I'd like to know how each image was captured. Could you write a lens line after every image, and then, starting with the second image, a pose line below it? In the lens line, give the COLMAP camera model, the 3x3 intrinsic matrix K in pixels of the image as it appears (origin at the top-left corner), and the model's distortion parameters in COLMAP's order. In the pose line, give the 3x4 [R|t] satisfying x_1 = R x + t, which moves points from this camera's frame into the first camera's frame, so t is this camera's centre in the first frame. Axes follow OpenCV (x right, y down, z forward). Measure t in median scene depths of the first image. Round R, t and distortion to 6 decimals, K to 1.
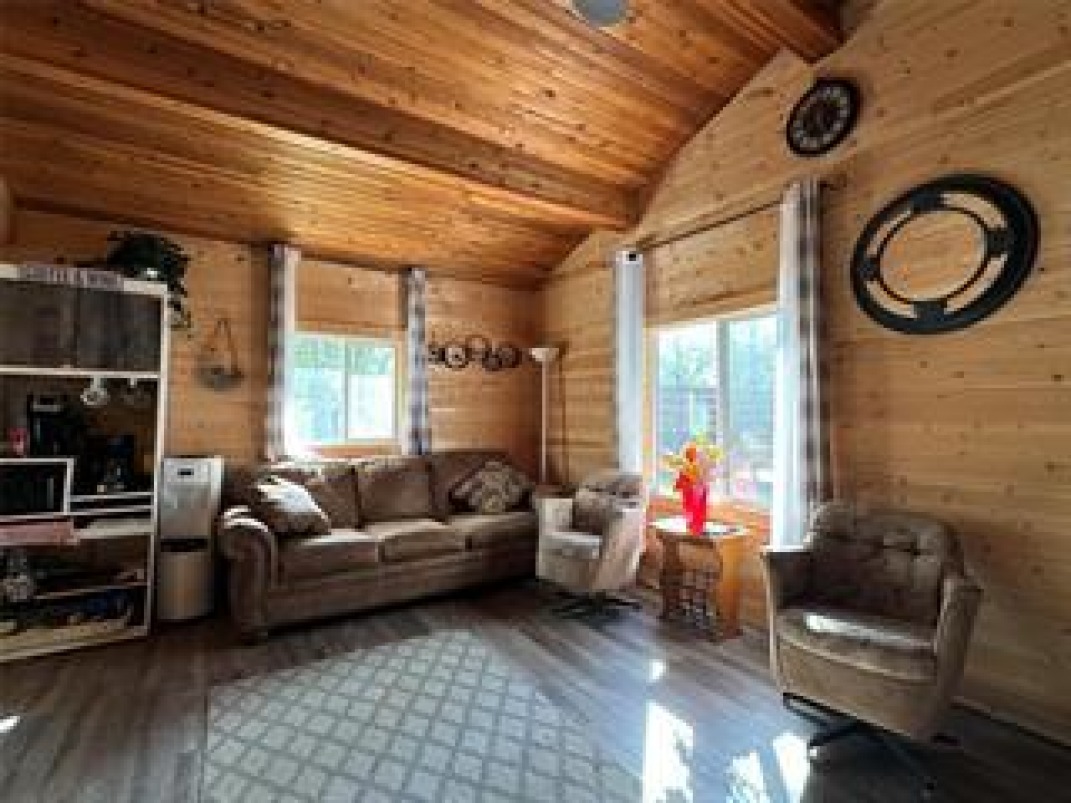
lens RADIAL K [[503.6, 0, 532.6], [0, 503.6, 402.6], [0, 0, 1]] dist [-0.003027, 0.000142]
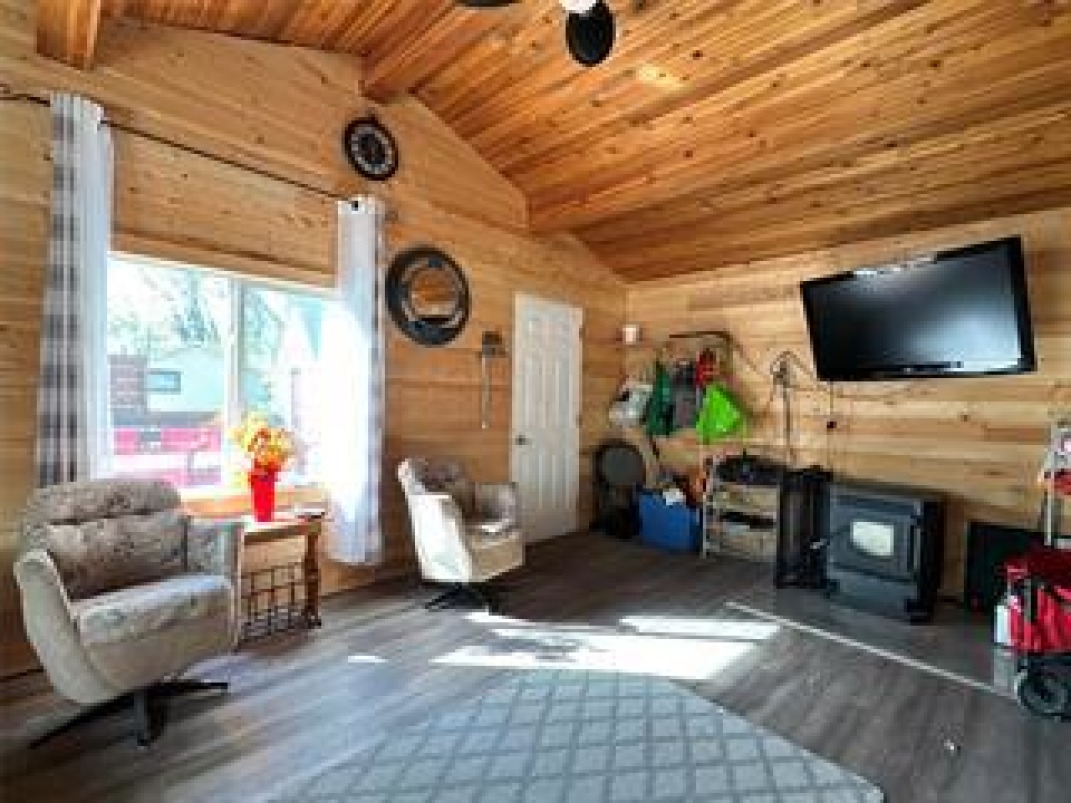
lens RADIAL K [[503.6, 0, 535.3], [0, 503.6, 402.3], [0, 0, 1]] dist [-0.003027, 0.000142]
pose [[-0.209644, -0.008870, 0.977737, -0.608980], [-0.049489, 0.998773, -0.001550, 0.021956], [-0.976525, -0.048712, -0.209826, 0.727126]]
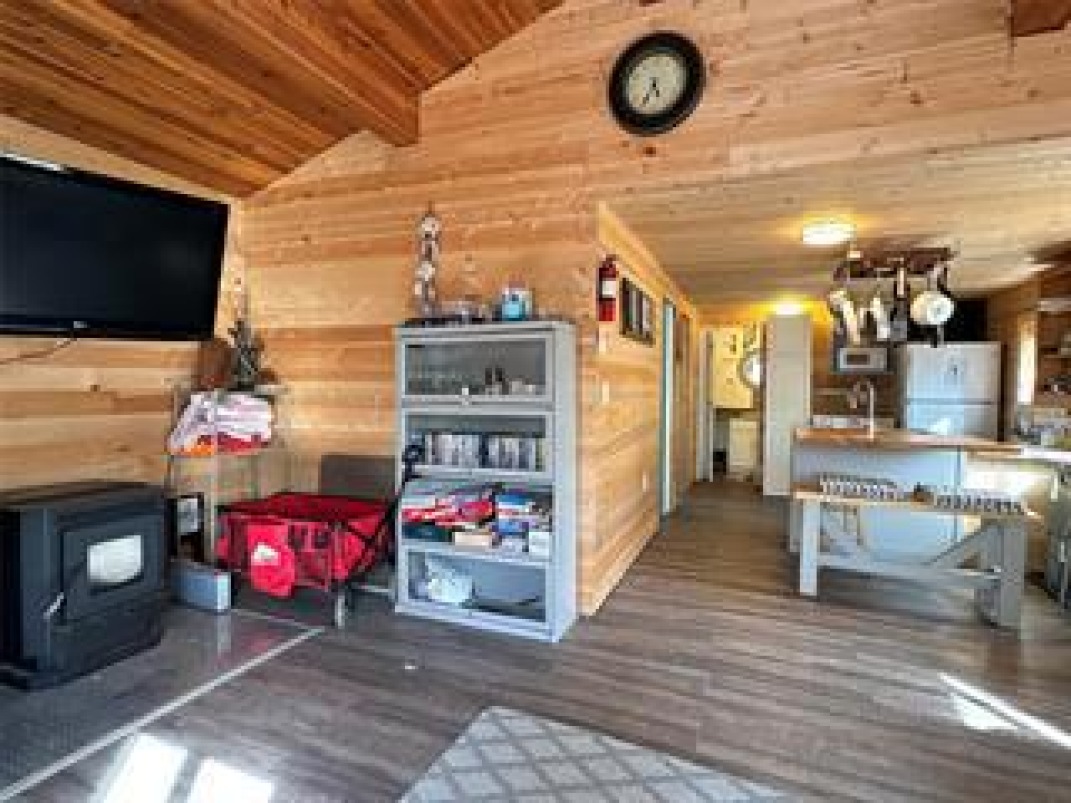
lens RADIAL K [[552.5, 0, 535.7], [0, 552.5, 404.5], [0, 0, 1]] dist [-0.001618, 0.000631]
pose [[-0.822609, 0.013157, -0.568456, 0.177458], [0.001102, 0.999767, 0.021545, 0.016629], [0.568607, 0.017097, -0.822432, 0.837104]]
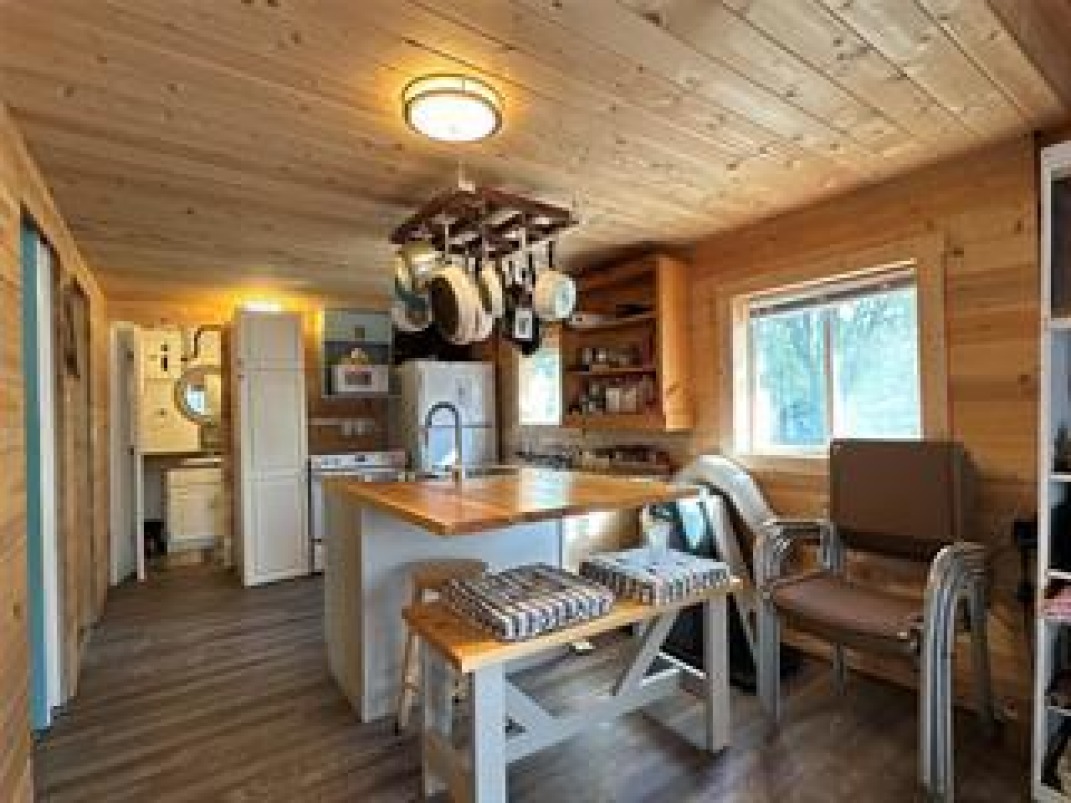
lens RADIAL K [[523.9, 0, 535.8], [0, 523.9, 404.7], [0, 0, 1]] dist [-0.004197, -0.000628]
pose [[0.034809, -0.009012, -0.999353, -0.423493], [0.045684, 0.998928, -0.007417, 0.004386], [0.998349, -0.045396, 0.035183, 0.284351]]
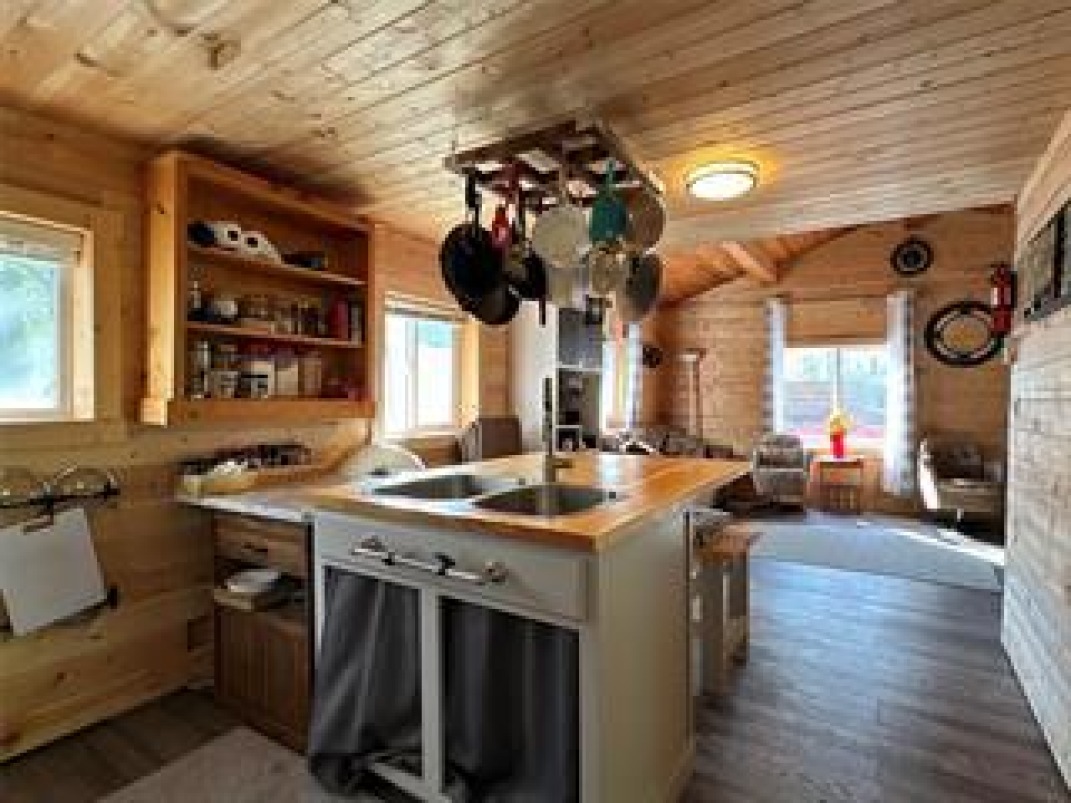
lens RADIAL K [[552.5, 0, 532.0], [0, 552.5, 404.0], [0, 0, 1]] dist [-0.001618, 0.000631]
pose [[0.913044, 0.005574, 0.407822, -1.551950], [-0.019762, 0.999337, 0.030583, -0.000859], [-0.407381, -0.035983, 0.912549, -0.405966]]
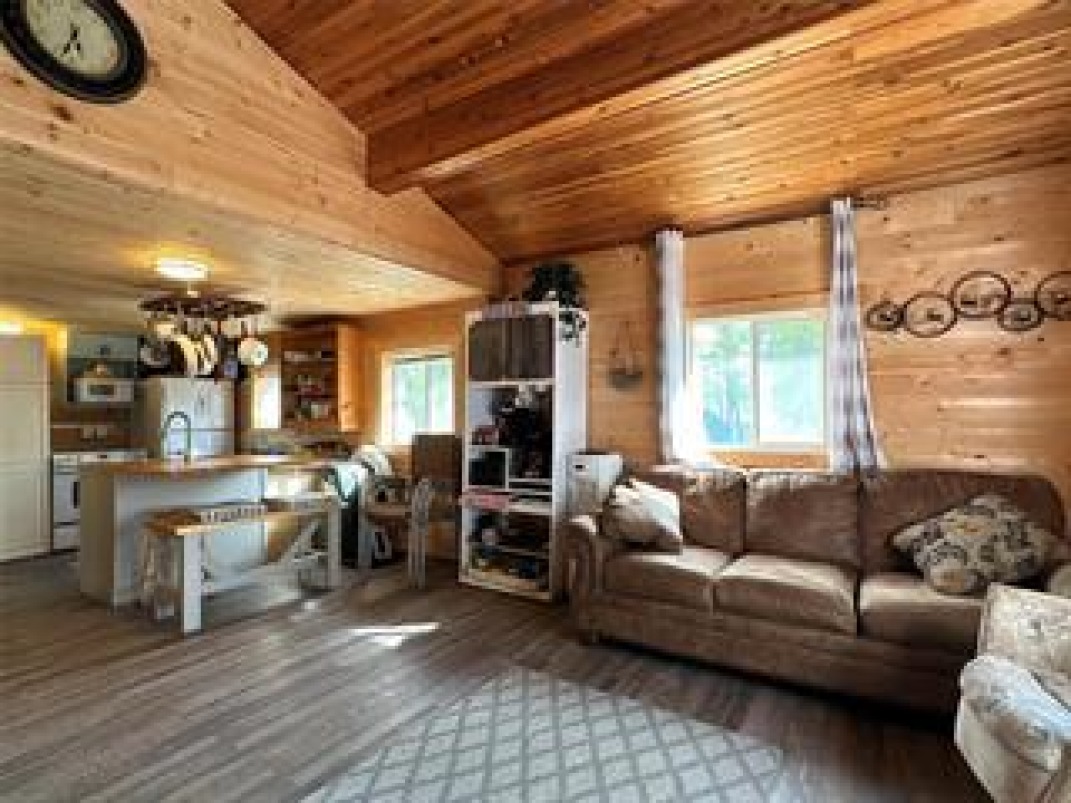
lens RADIAL K [[523.9, 0, 535.3], [0, 523.9, 402.6], [0, 0, 1]] dist [-0.004197, -0.000628]
pose [[0.414954, -0.023693, -0.909534, 0.329341], [0.032872, 0.999399, -0.011037, 0.007322], [0.909248, -0.025318, 0.415483, 0.444183]]
